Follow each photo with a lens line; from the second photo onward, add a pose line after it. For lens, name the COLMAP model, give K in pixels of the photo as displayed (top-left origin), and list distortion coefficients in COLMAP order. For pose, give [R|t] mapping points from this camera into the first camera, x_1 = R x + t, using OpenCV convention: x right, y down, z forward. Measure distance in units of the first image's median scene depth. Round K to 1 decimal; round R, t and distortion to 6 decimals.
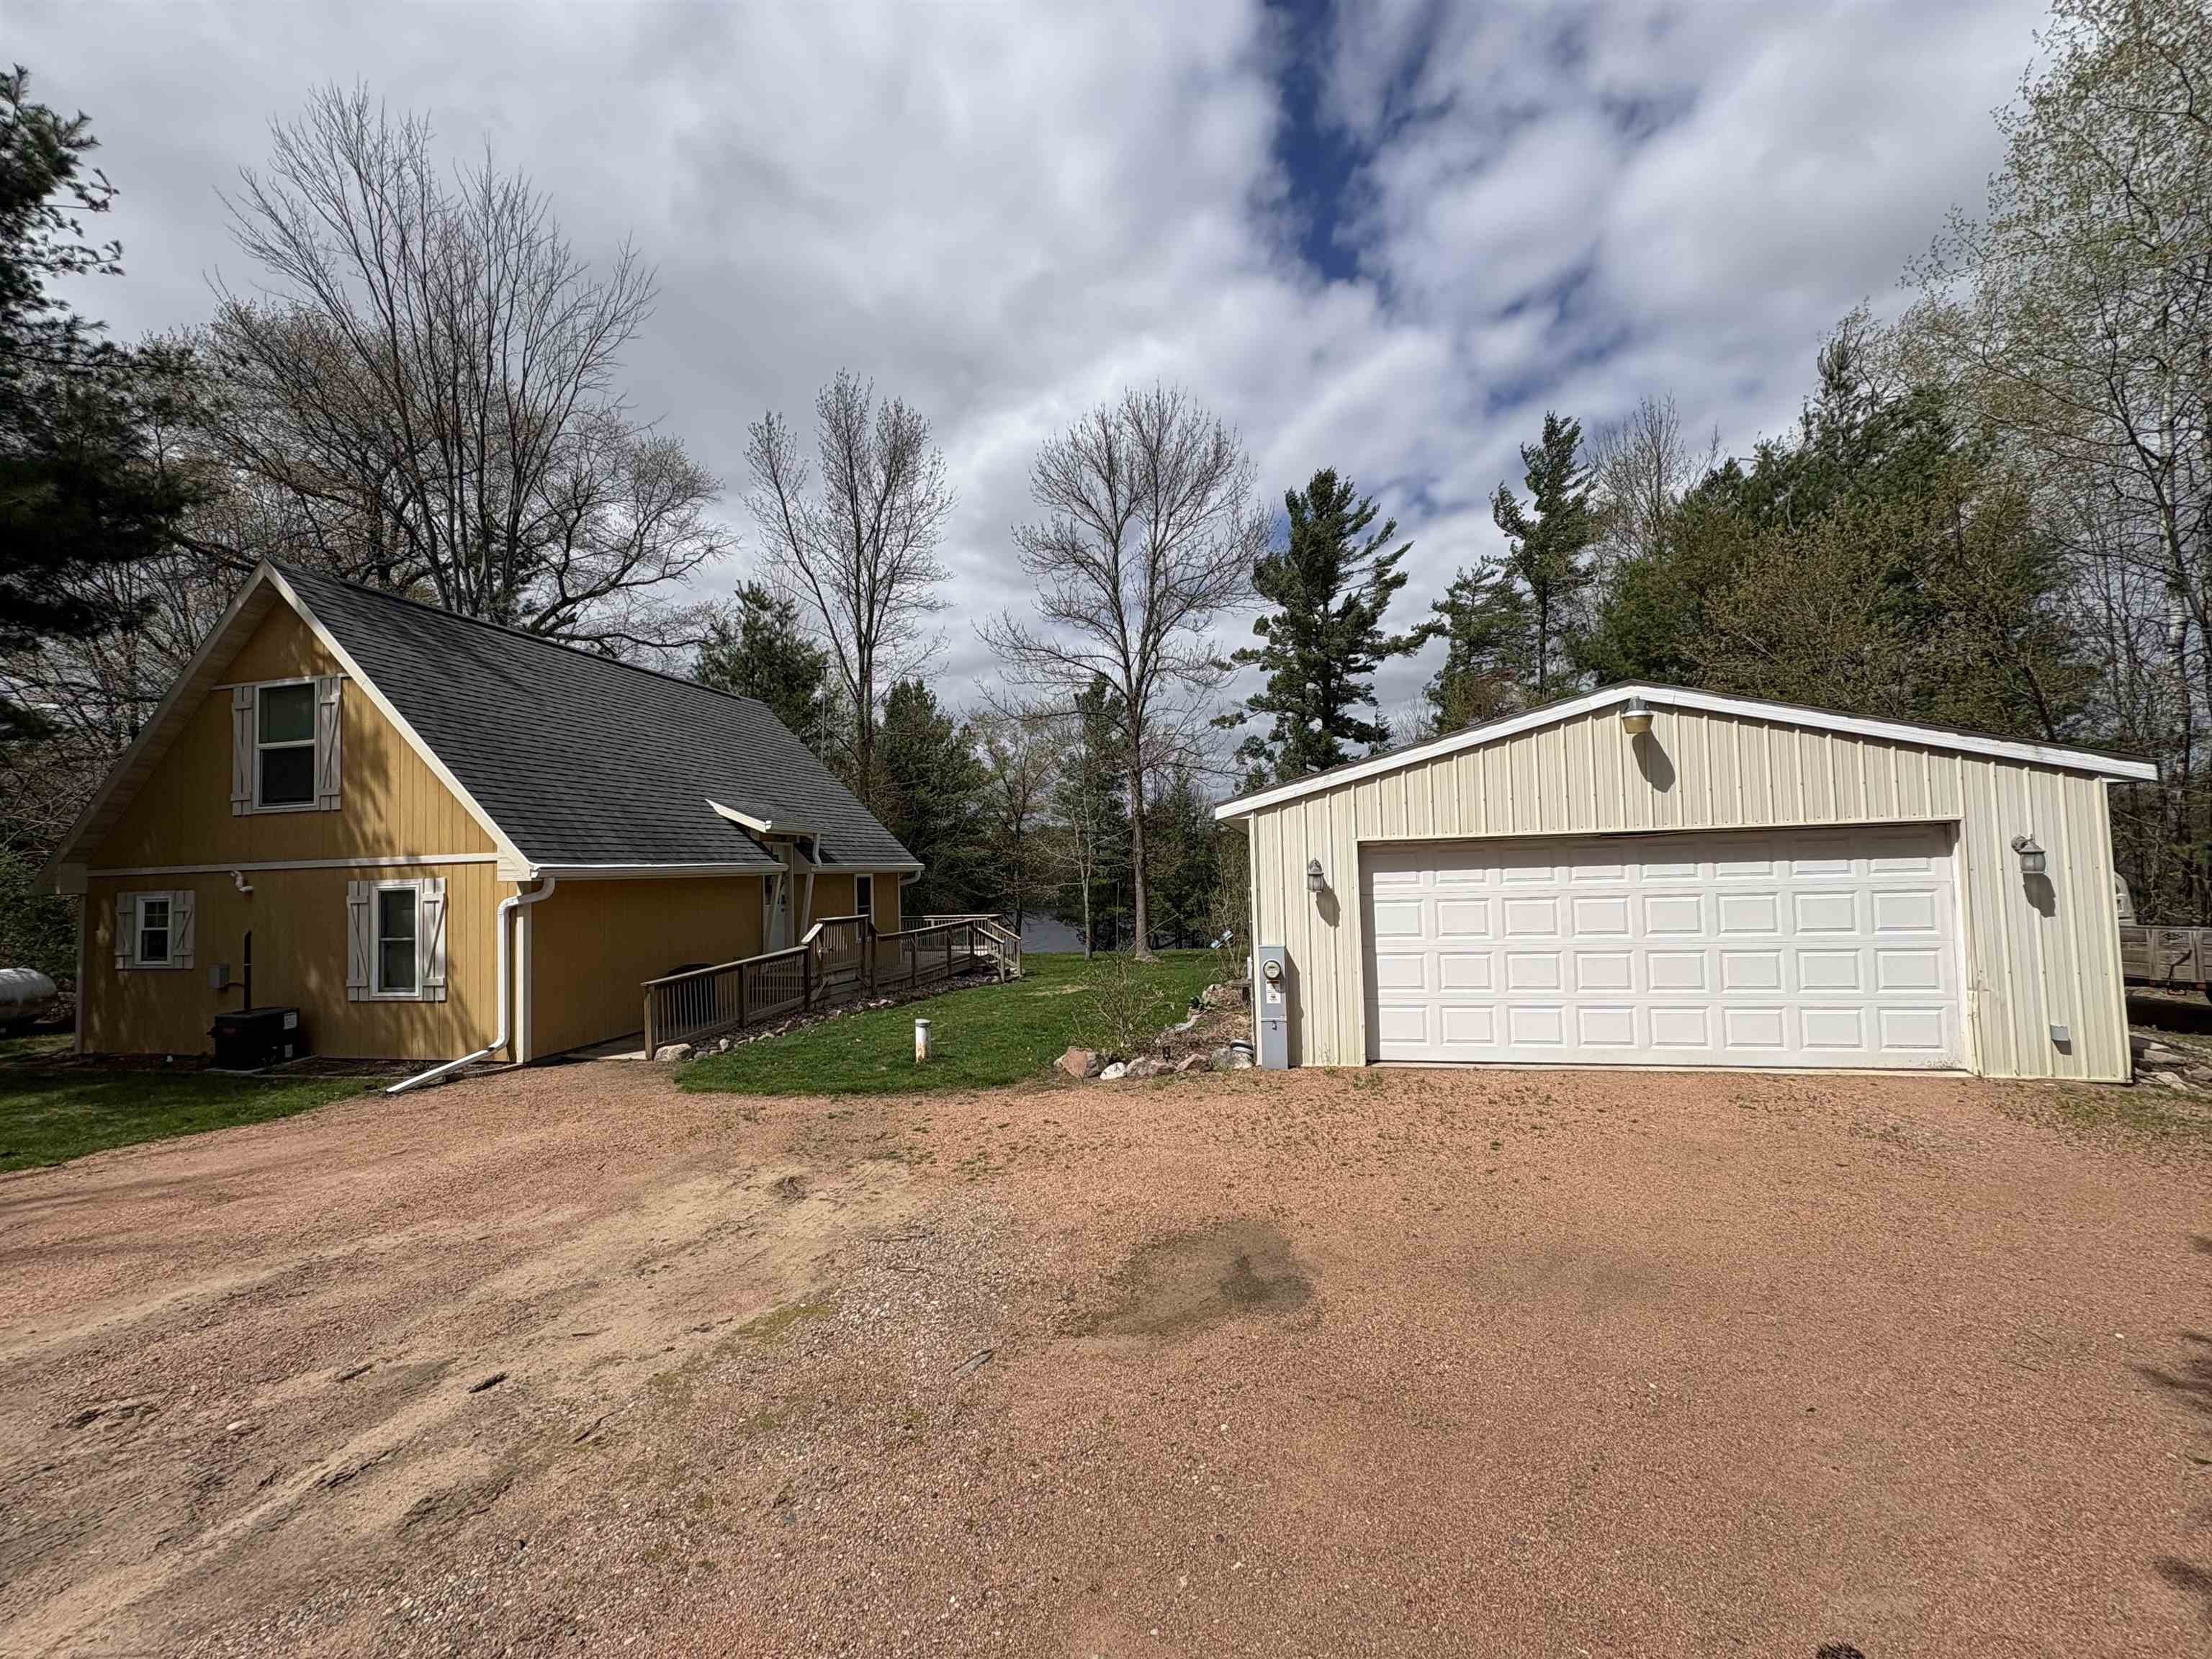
lens RADIAL K [[876.5, 0, 1105.3], [0, 876.5, 835.7], [0, 0, 1]] dist [0.002583, -0.000743]
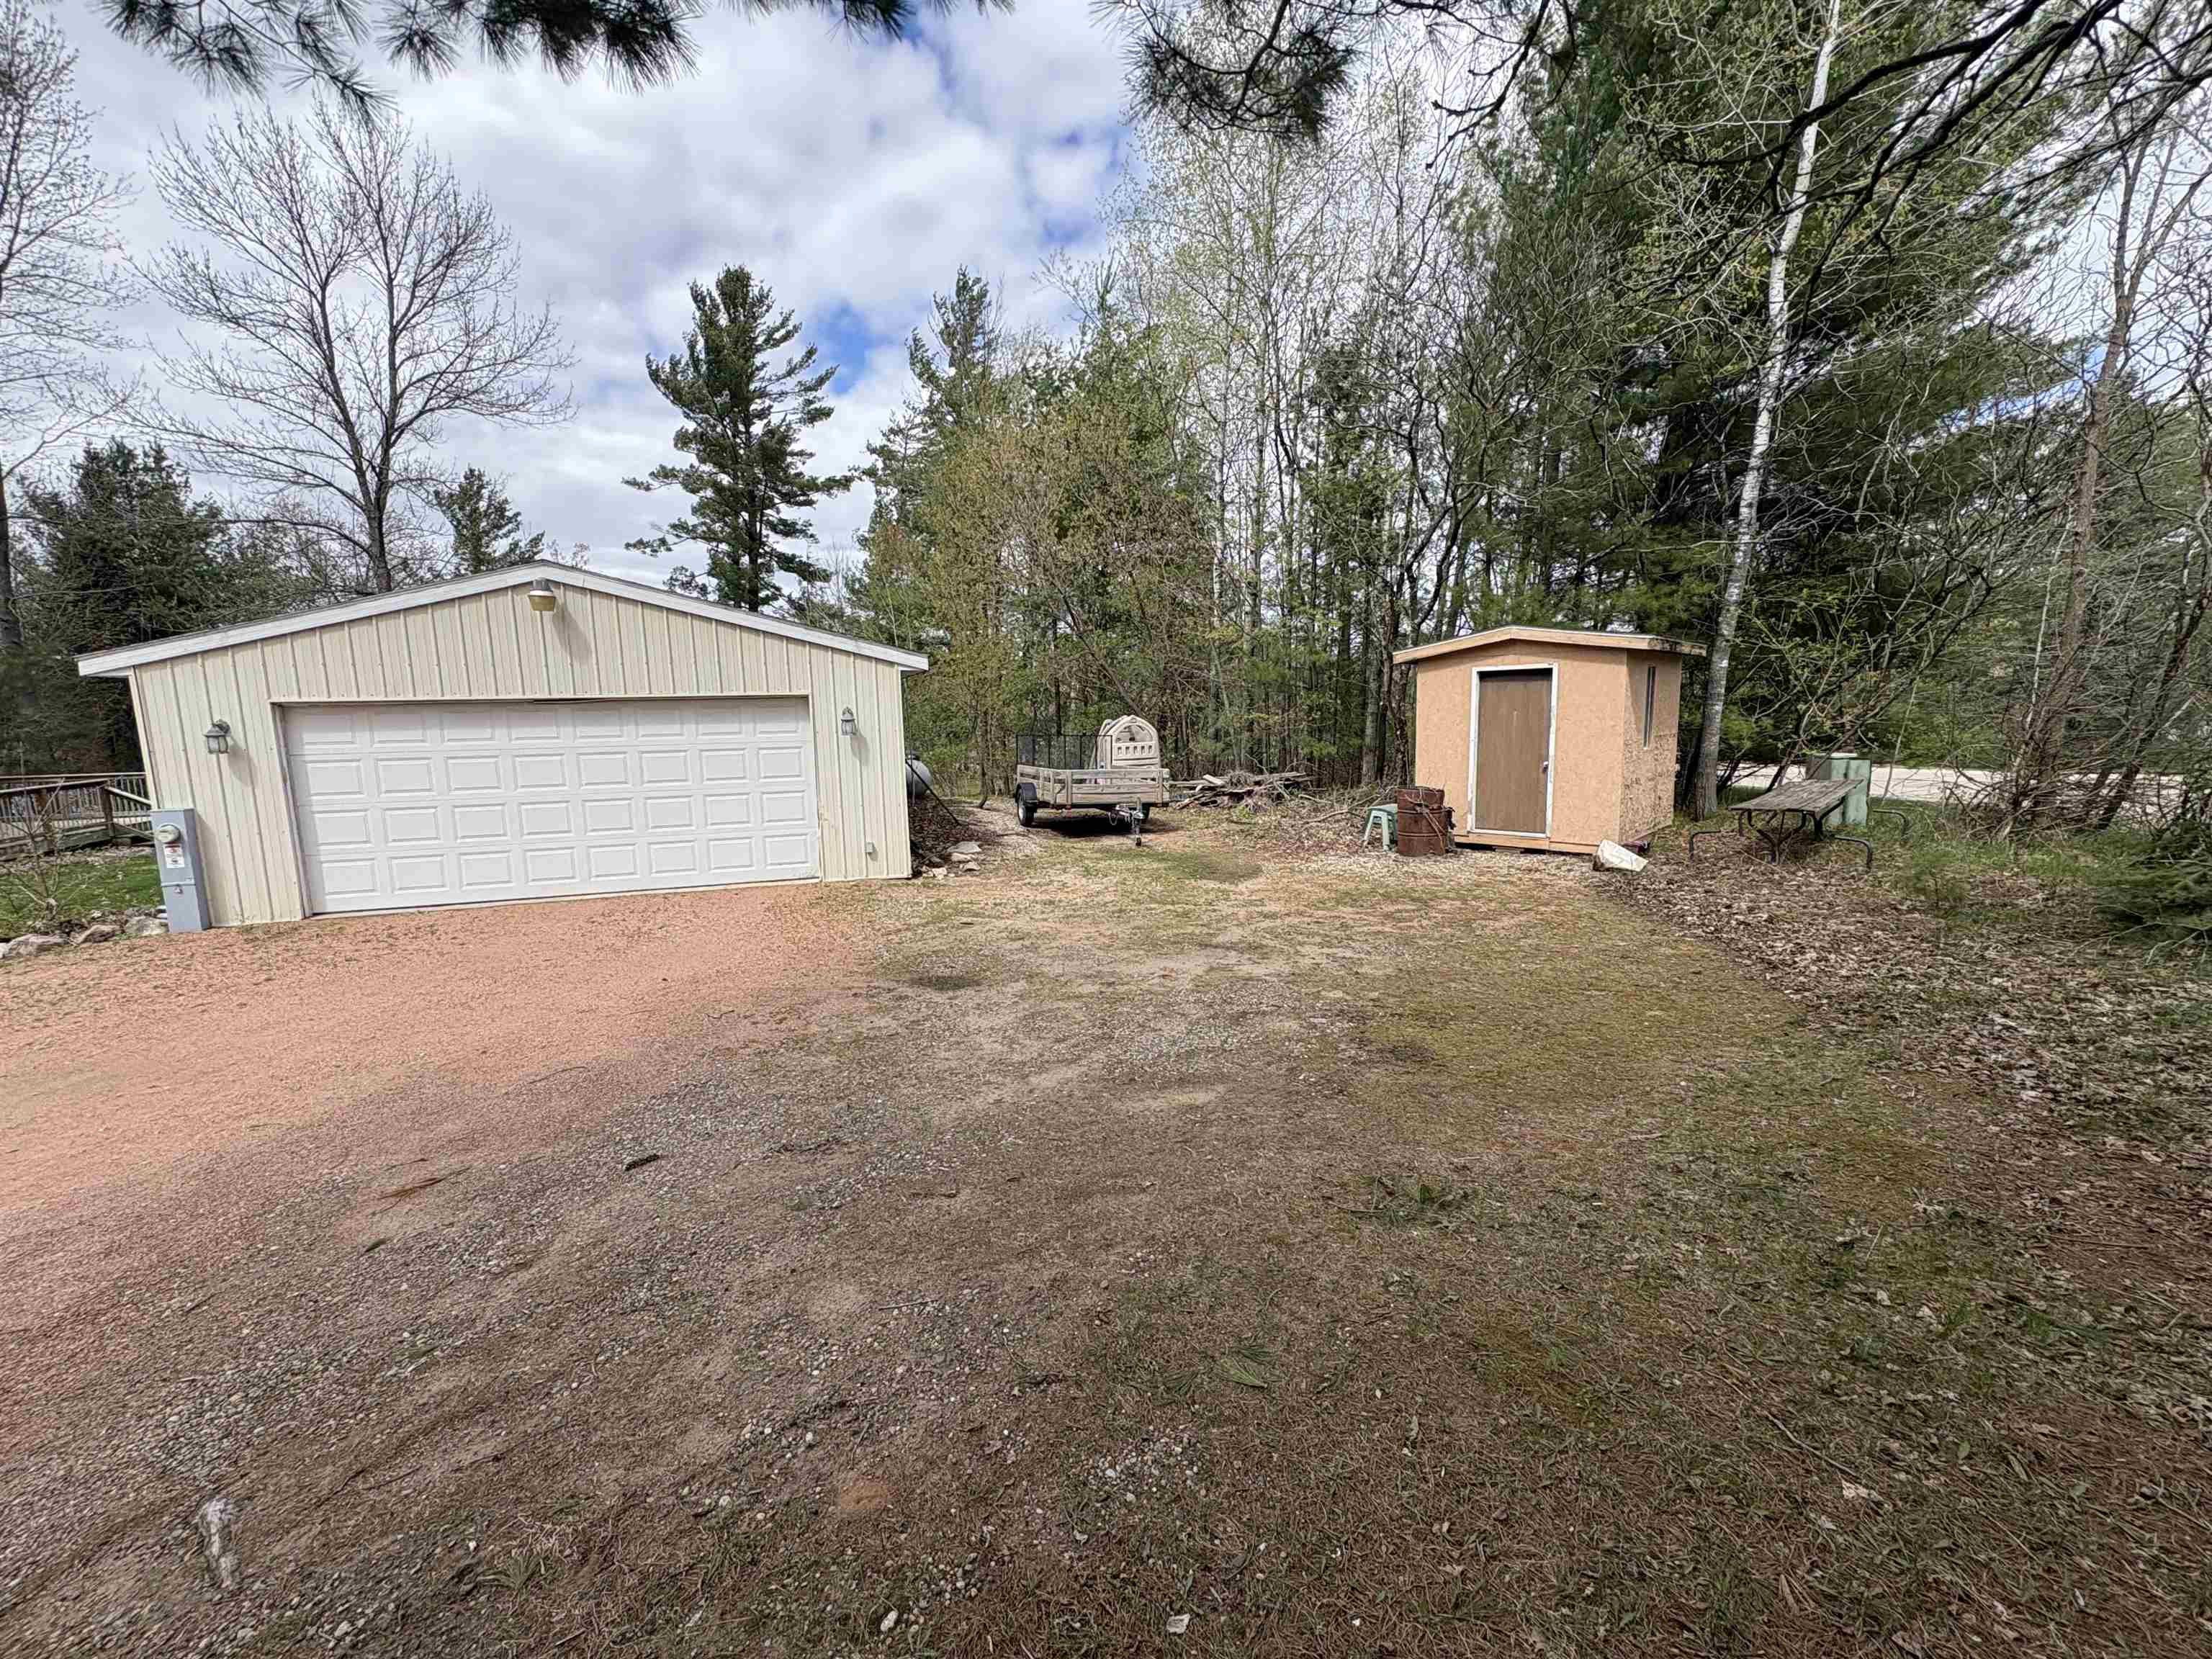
lens RADIAL K [[876.5, 0, 1094.7], [0, 876.5, 833.8], [0, 0, 1]] dist [0.002583, -0.000743]
pose [[0.874538, -0.058353, 0.481433, 0.552953], [-0.027939, 0.985023, 0.170144, -0.037461], [-0.484151, -0.162248, 0.859810, -0.301357]]
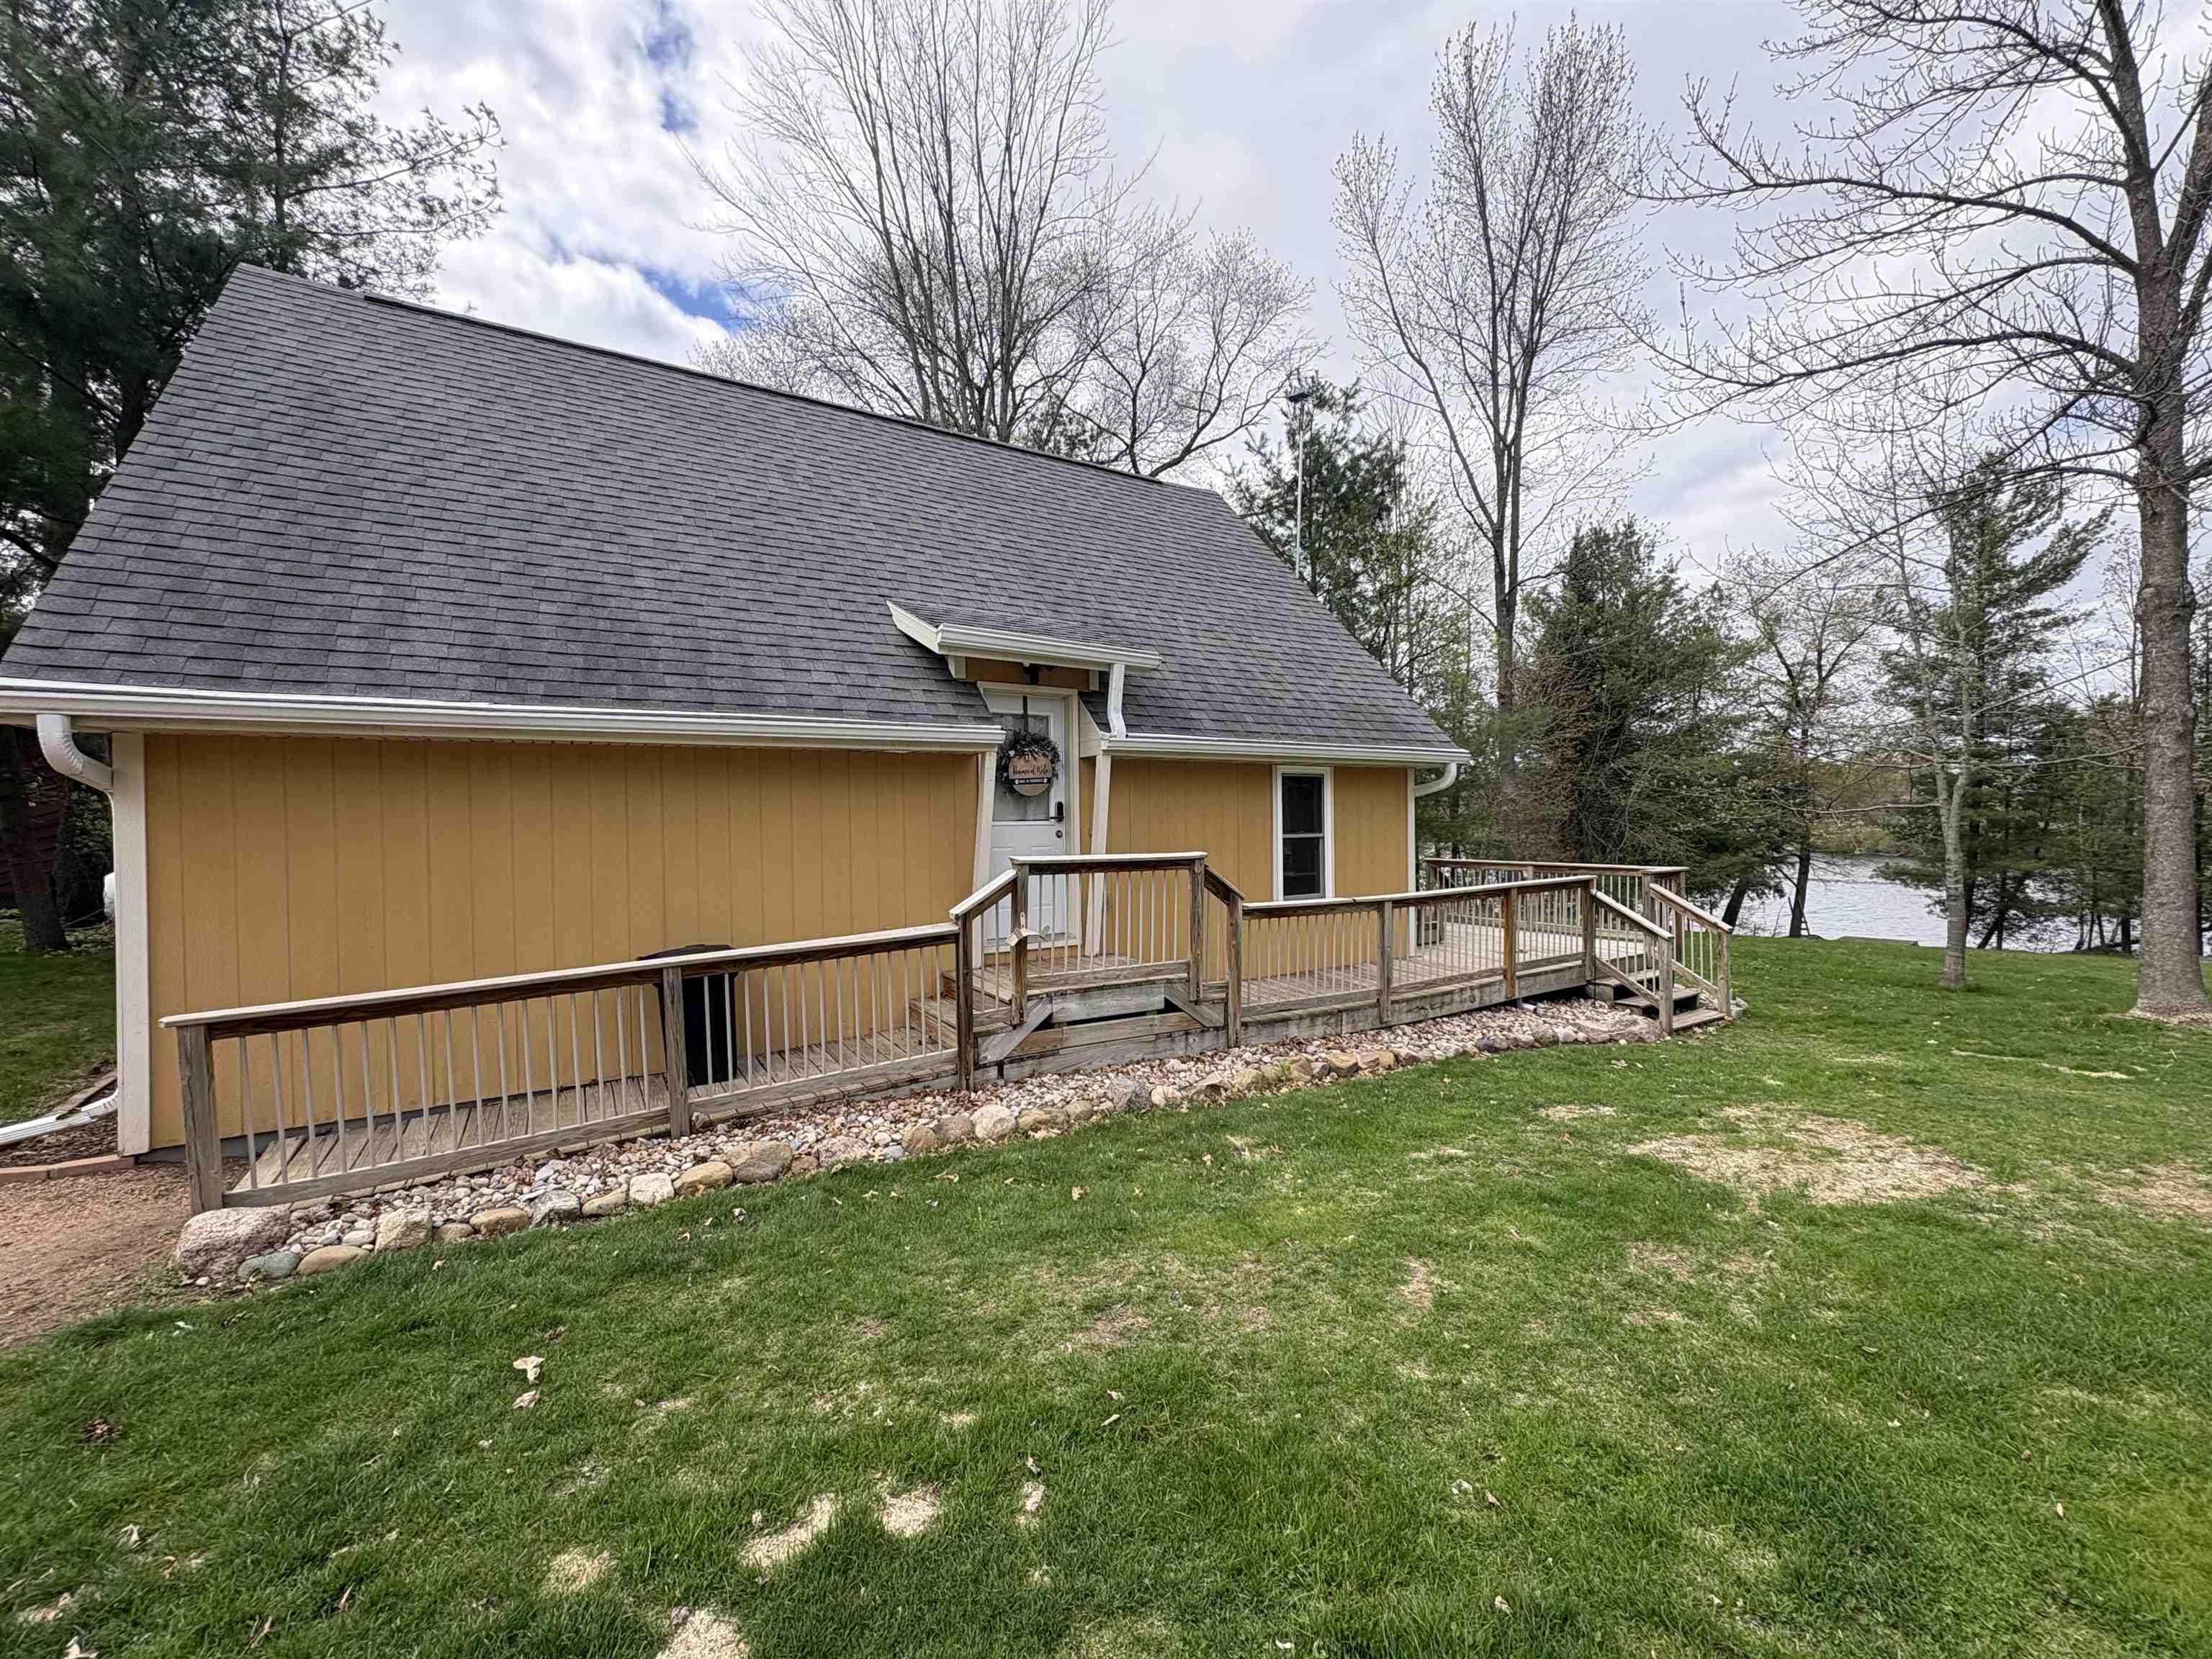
lens RADIAL K [[876.5, 0, 1115.4], [0, 876.5, 832.7], [0, 0, 1]] dist [0.002583, -0.000743]
pose [[0.710126, 0.027310, -0.703545, -0.029388], [0.021301, 0.997957, 0.060239, 0.096693], [0.703753, -0.057763, 0.708093, 1.162426]]
